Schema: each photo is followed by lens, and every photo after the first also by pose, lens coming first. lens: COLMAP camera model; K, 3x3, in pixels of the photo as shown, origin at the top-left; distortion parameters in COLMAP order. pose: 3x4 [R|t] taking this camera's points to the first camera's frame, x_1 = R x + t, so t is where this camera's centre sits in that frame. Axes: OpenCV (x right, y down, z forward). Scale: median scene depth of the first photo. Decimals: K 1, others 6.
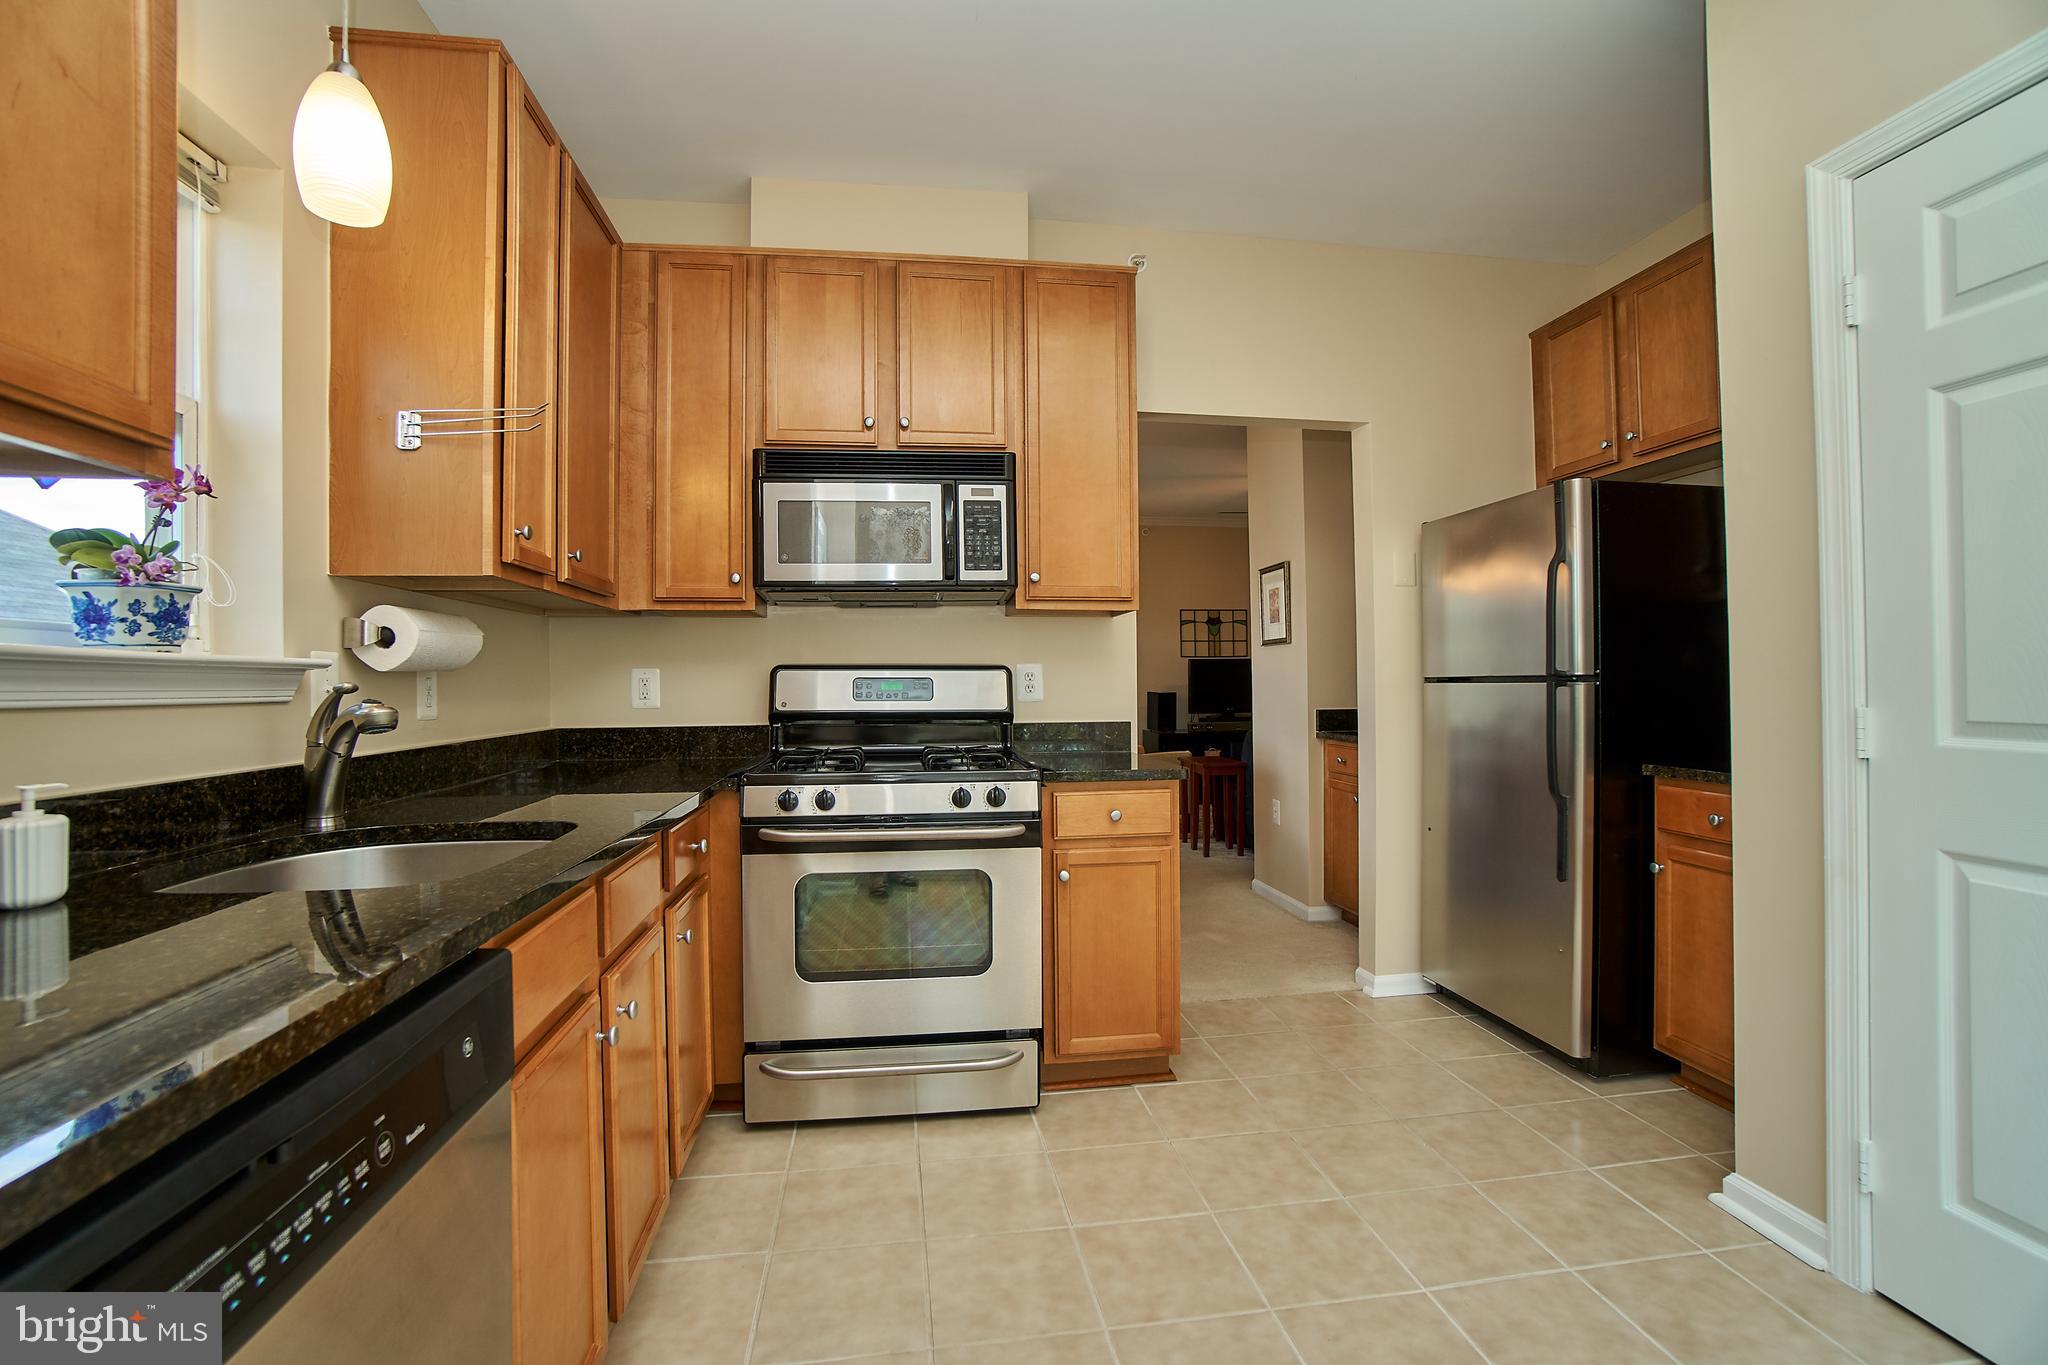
lens RADIAL K [[898.8, 0, 1016.7], [0, 898.8, 670.2], [0, 0, 1]] dist [-0.065408, 0.023346]
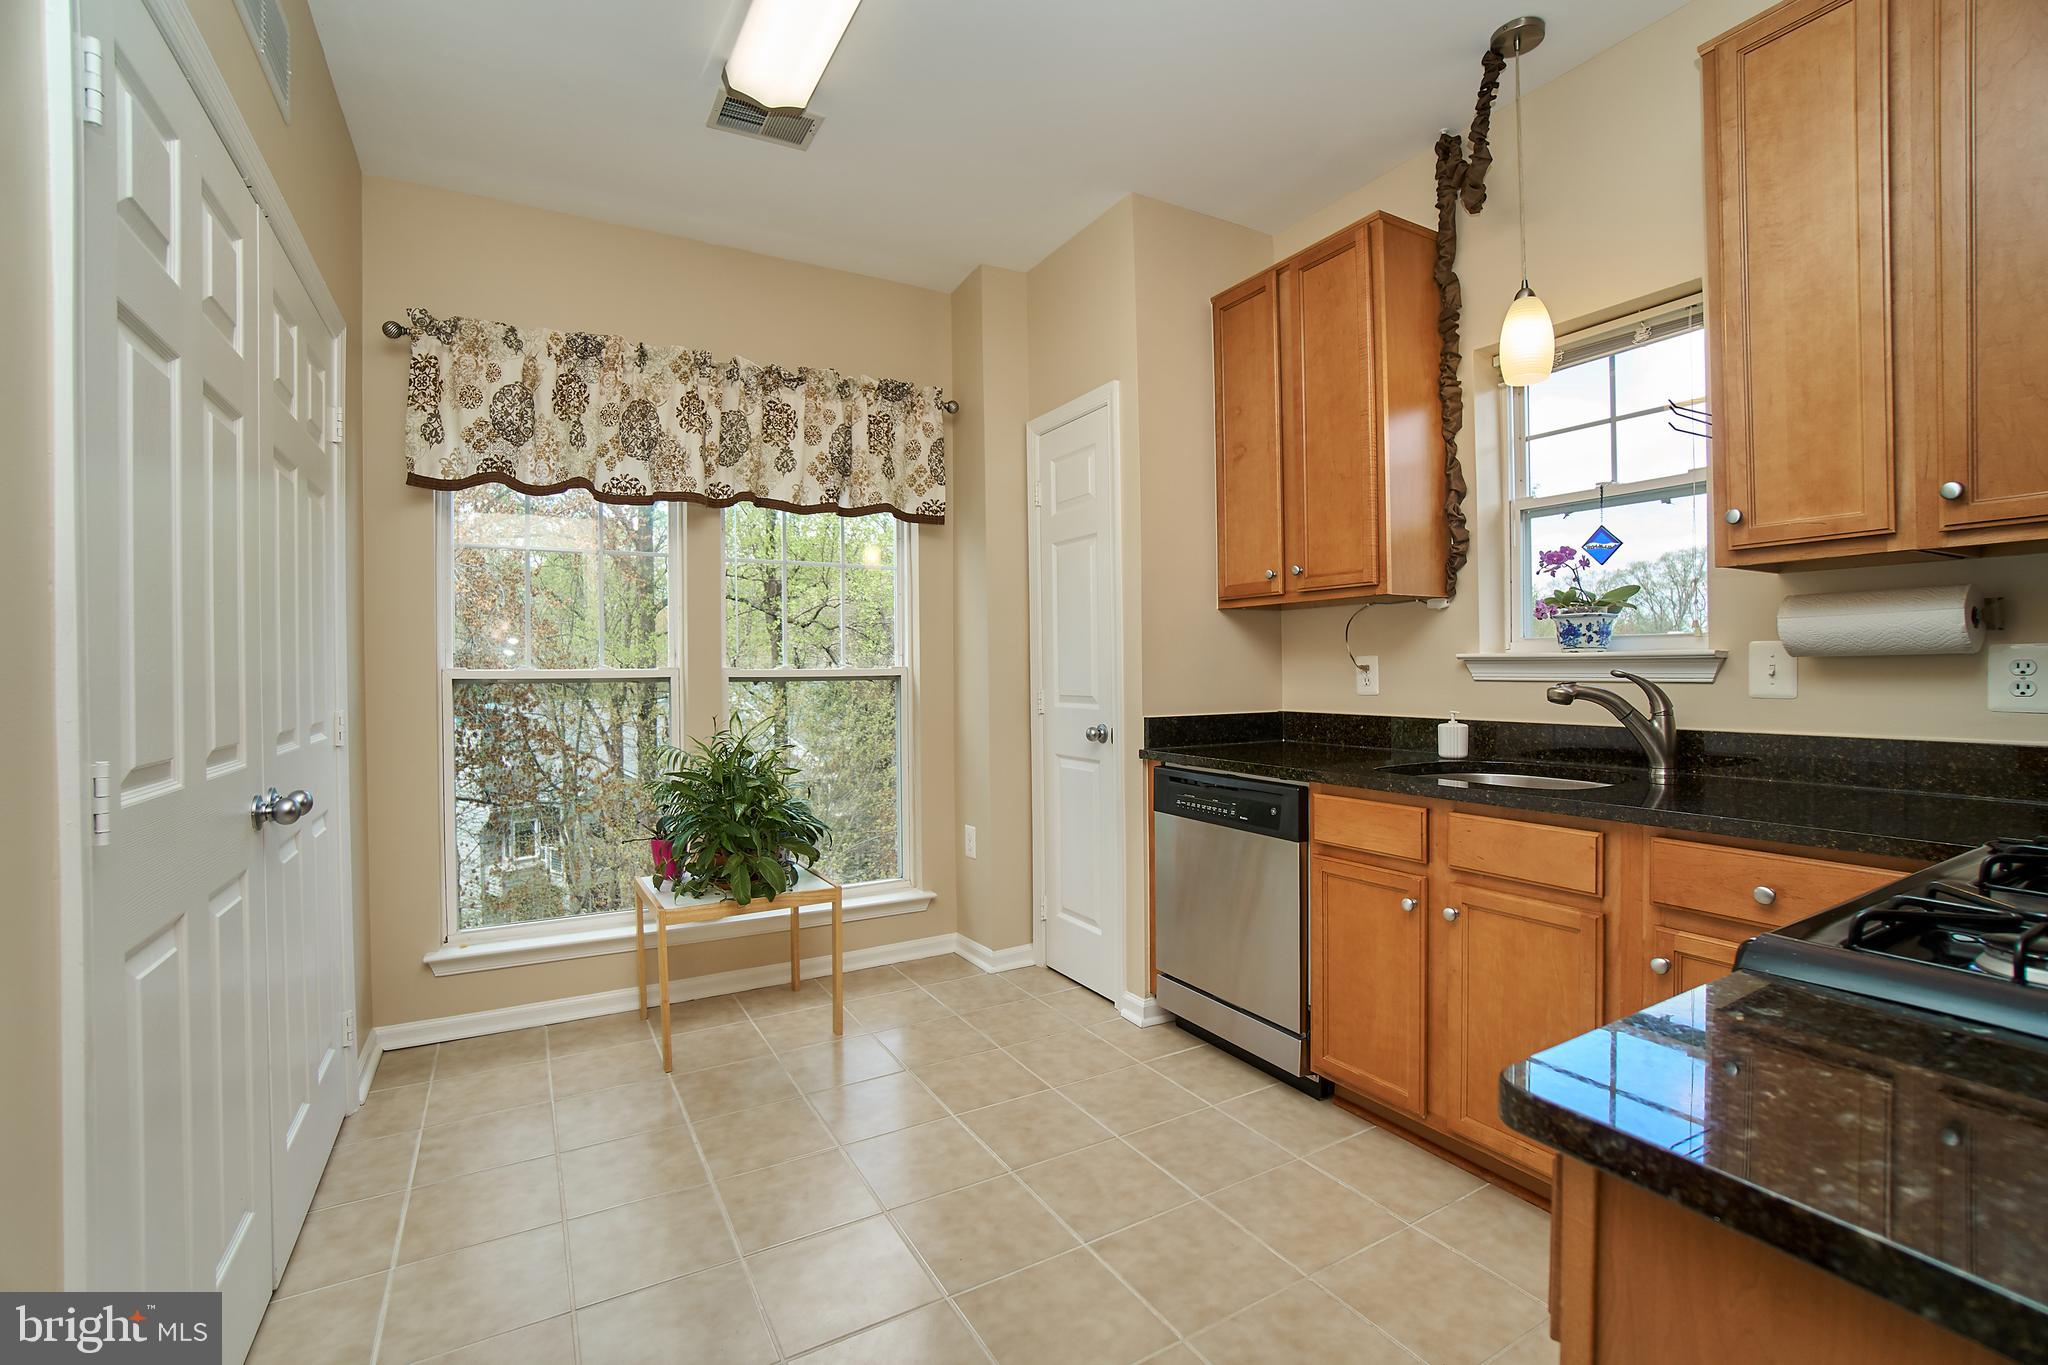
lens RADIAL K [[898.8, 0, 1016.7], [0, 898.8, 670.2], [0, 0, 1]] dist [-0.065408, 0.023346]
pose [[-0.930666, 0.022587, -0.365173, 0.389551], [0.026616, 0.999628, -0.006000, -0.001580], [0.364901, -0.015304, -0.930920, 1.166746]]
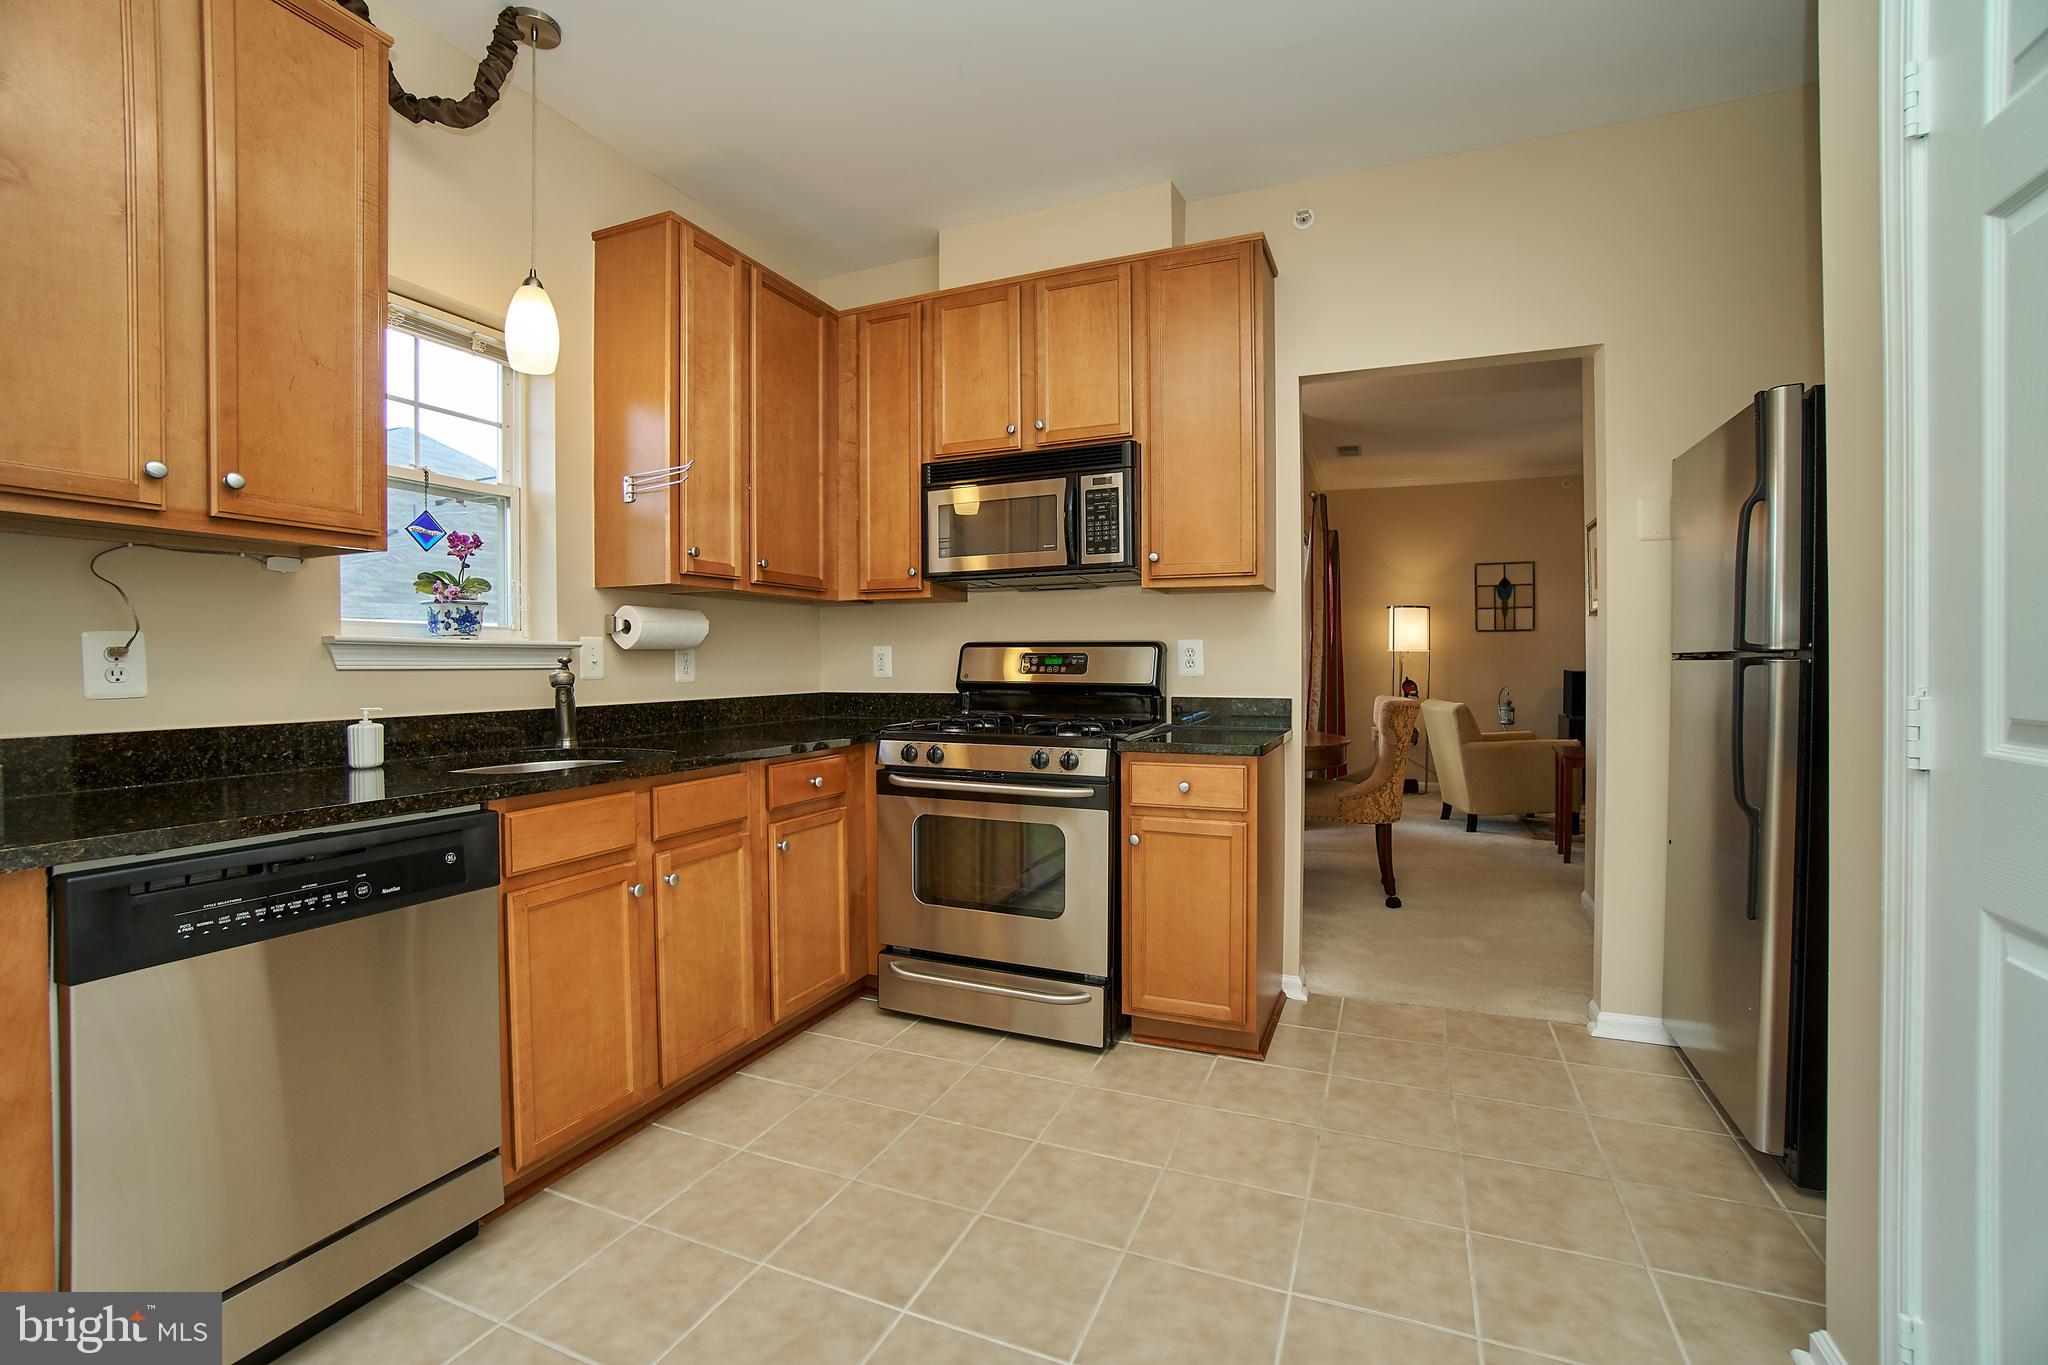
lens RADIAL K [[898.8, 0, 1016.7], [0, 898.8, 670.2], [0, 0, 1]] dist [-0.065408, 0.023346]
pose [[0.853744, 0.009474, -0.520607, 0.469132], [0.004436, 0.999666, 0.025466, 0.000786], [0.520674, -0.024051, 0.853416, 0.025451]]
